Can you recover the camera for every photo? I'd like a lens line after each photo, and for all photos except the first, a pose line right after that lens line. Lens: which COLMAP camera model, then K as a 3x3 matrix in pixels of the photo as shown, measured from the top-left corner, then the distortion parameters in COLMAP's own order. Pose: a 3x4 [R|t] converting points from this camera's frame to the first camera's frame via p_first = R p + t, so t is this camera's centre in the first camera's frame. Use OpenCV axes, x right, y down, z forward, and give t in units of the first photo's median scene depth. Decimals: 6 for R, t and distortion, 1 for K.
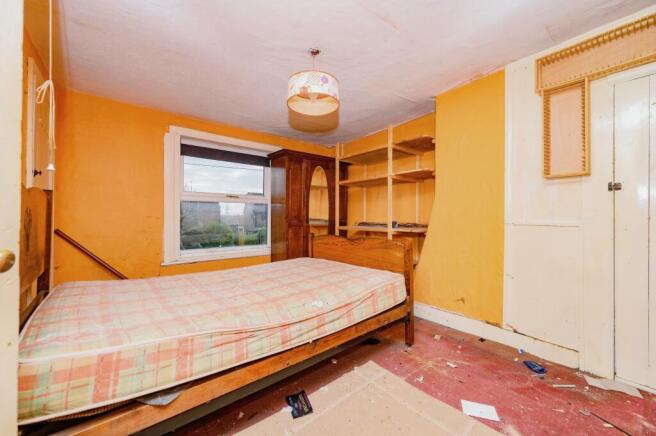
lens RADIAL K [[255.2, 0, 328.0], [0, 255.2, 218.0], [0, 0, 1]] dist [0.000297, 0.000022]
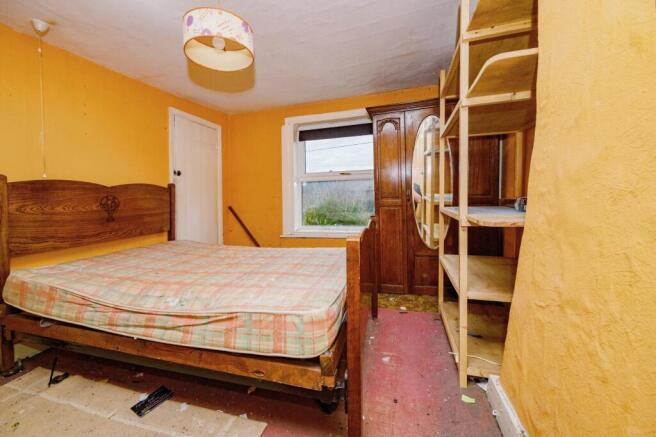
lens RADIAL K [[262.3, 0, 328.4], [0, 262.3, 201.1], [0, 0, 1]] dist [0.000194, -0.000063]
pose [[0.549702, -0.000068, -0.835361, 0.906742], [0.025022, 0.999553, 0.016385, 0.002909], [0.834986, -0.029910, 0.549457, 0.903356]]
